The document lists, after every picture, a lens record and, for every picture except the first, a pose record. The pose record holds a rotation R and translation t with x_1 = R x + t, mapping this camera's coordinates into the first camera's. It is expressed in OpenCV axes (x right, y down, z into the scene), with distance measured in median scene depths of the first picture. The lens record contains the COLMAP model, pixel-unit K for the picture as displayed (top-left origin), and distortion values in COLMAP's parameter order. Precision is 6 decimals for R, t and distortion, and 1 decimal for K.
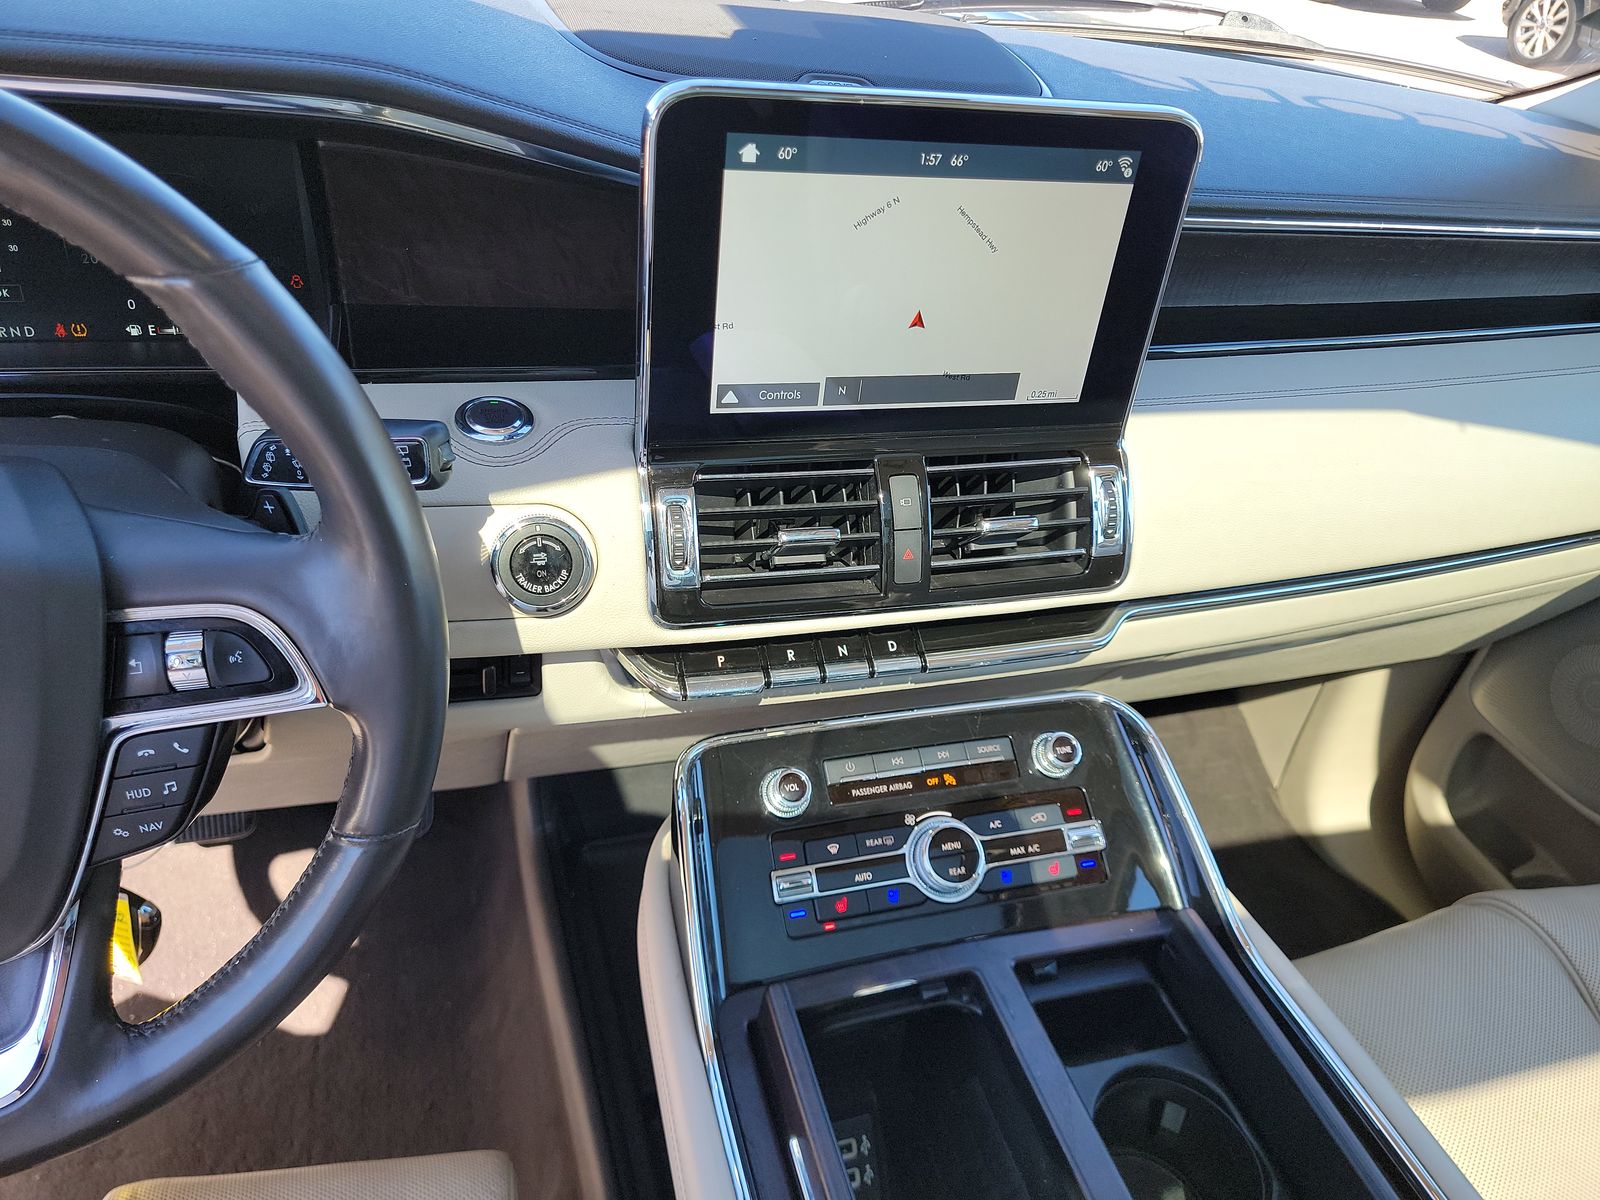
lens RADIAL K [[1016.9, 0, 800.0], [0, 1016.9, 600.0], [0, 0, 1]] dist [0.036584, -0.002284]
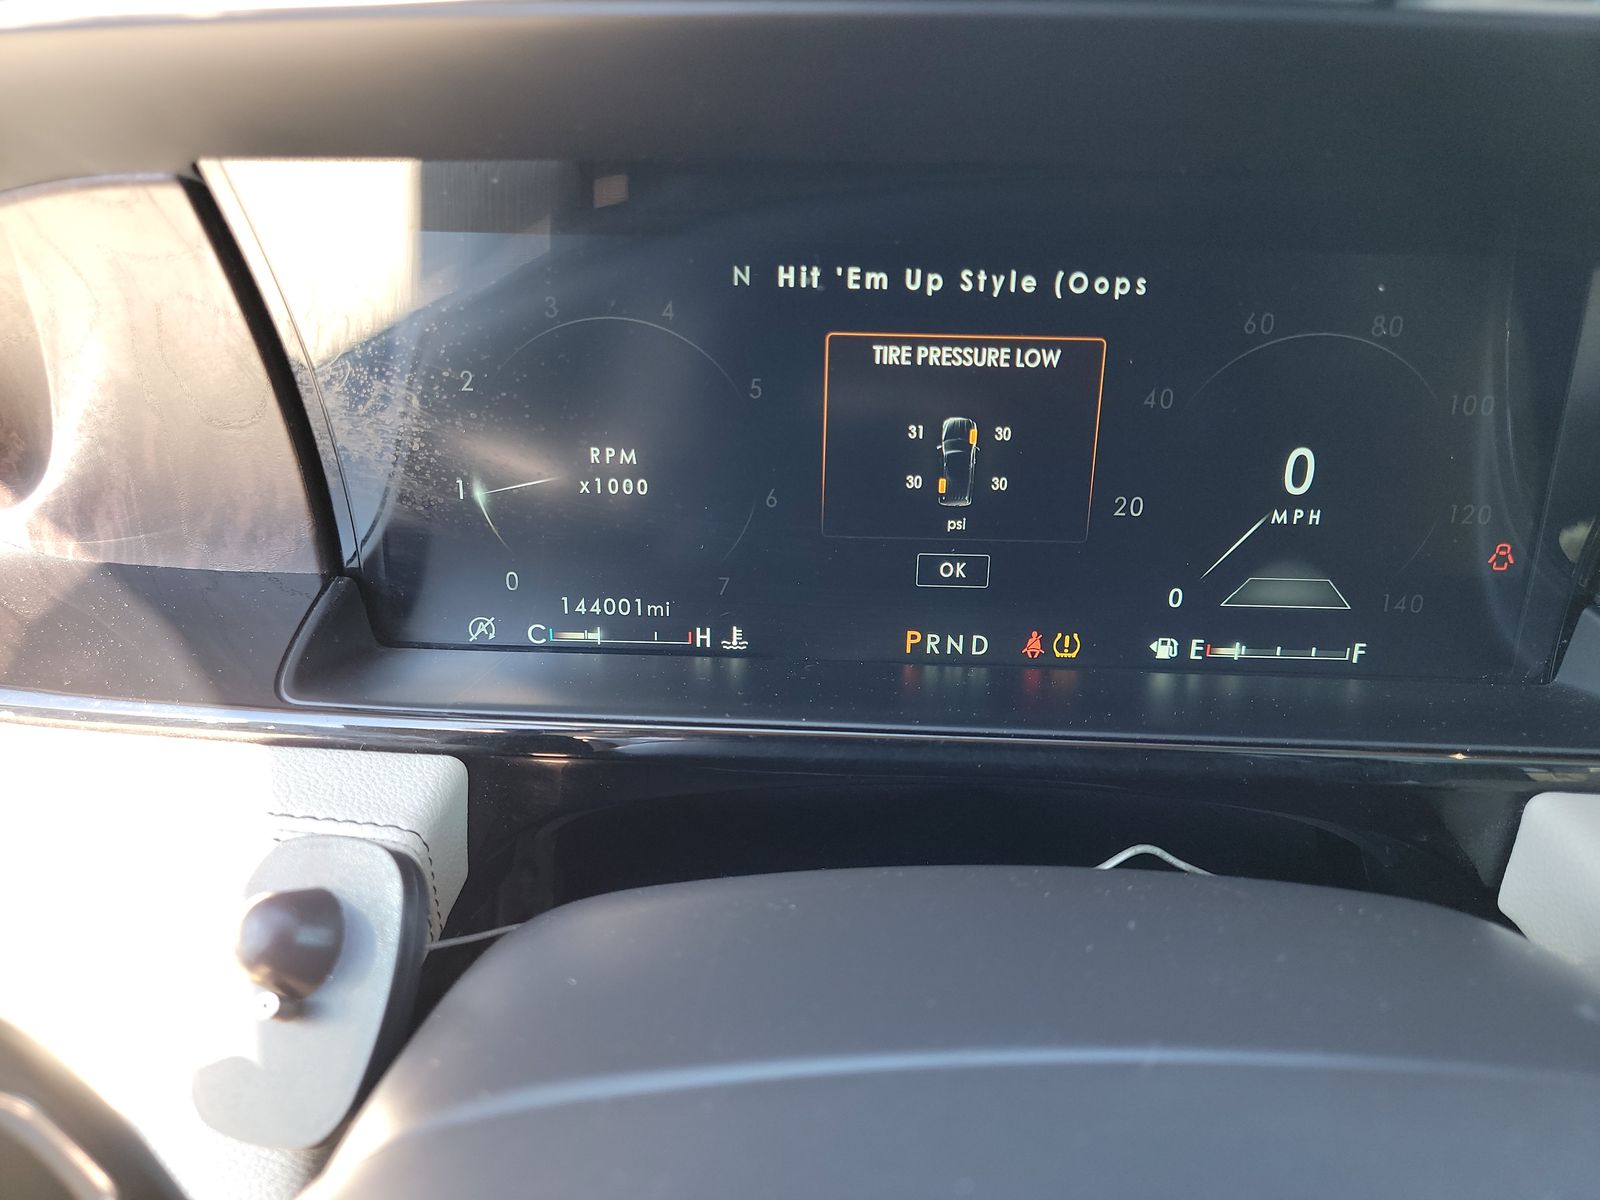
lens RADIAL K [[1083.0, 0, 800.0], [0, 1083.0, 600.0], [0, 0, 1]] dist [0.107296, -0.065062]
pose [[0.971290, 0.025910, -0.236484, -0.686341], [-0.093208, 0.956025, -0.278080, -0.126604], [0.218879, 0.292138, 0.930992, 0.489465]]
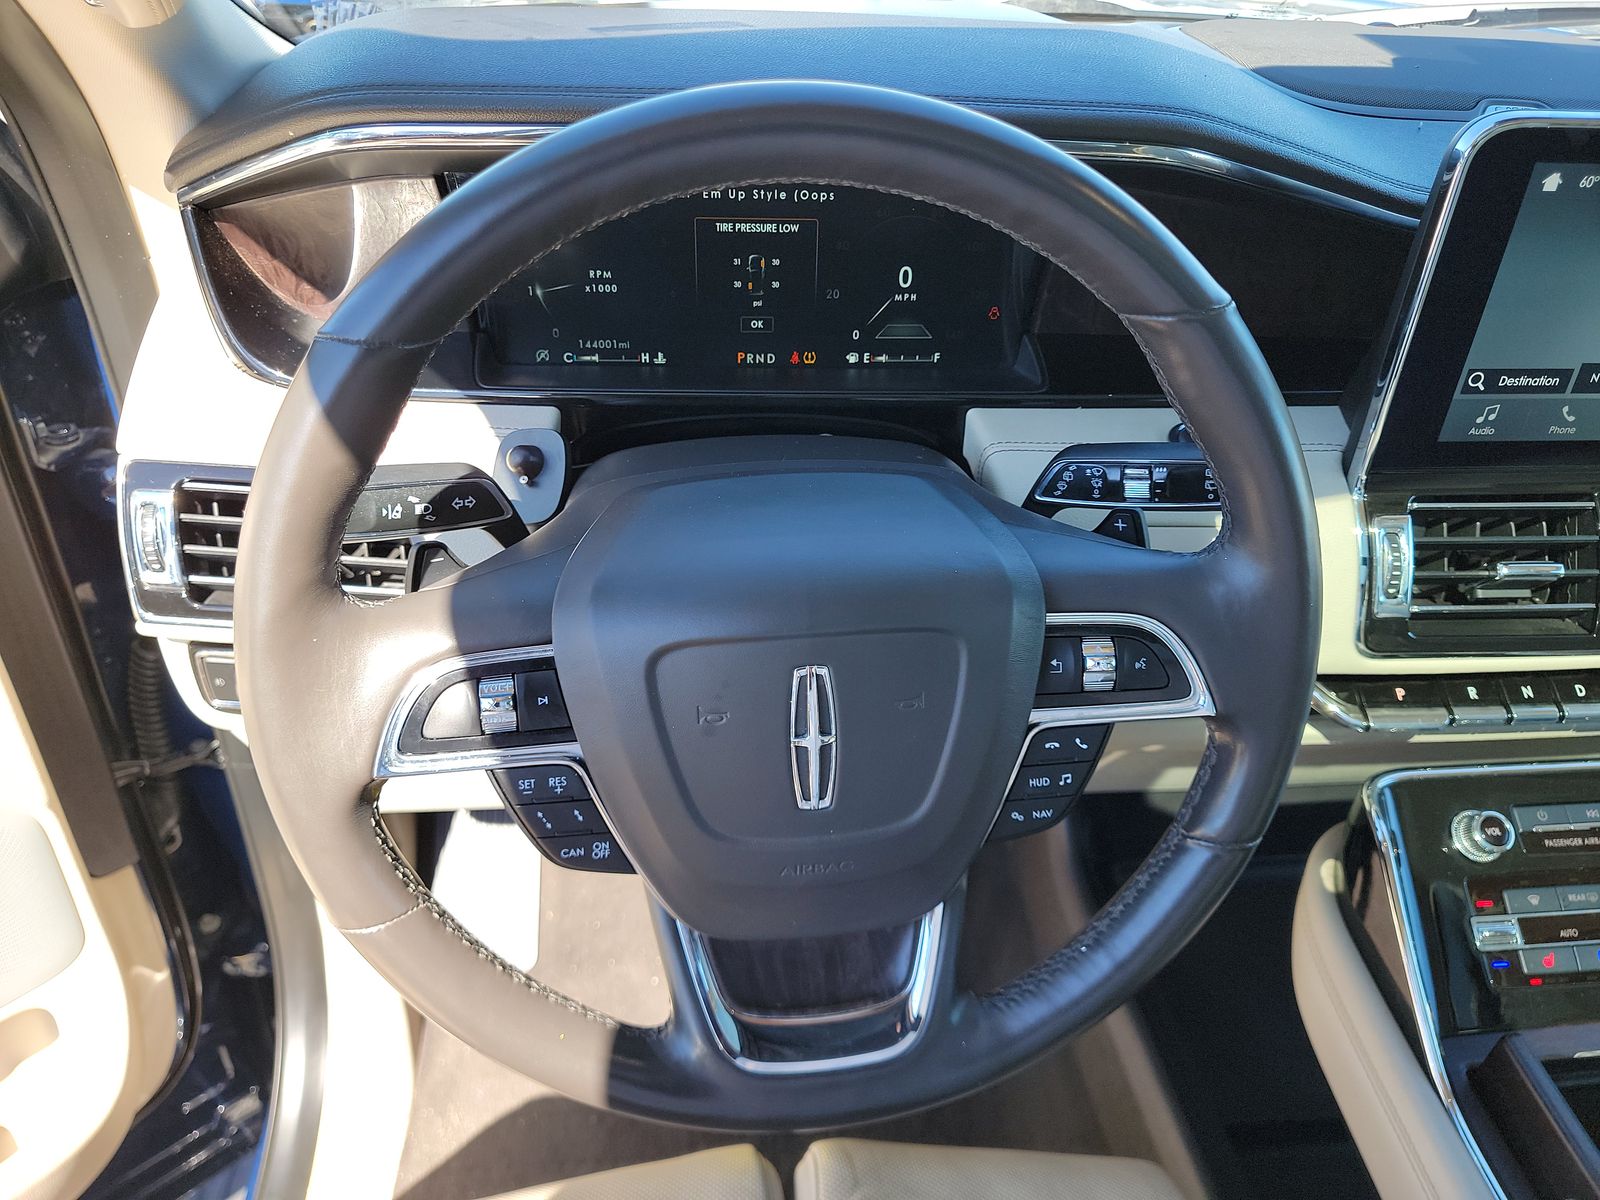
lens RADIAL K [[1134.3, 0, 827.2], [0, 1134.3, 603.1], [0, 0, 1]] dist [0.007622, 0.057717]
pose [[0.993084, 0.036025, -0.111746, -0.528889], [-0.041127, 0.998198, -0.043687, 0.043698], [0.109971, 0.047981, 0.992776, -0.151578]]
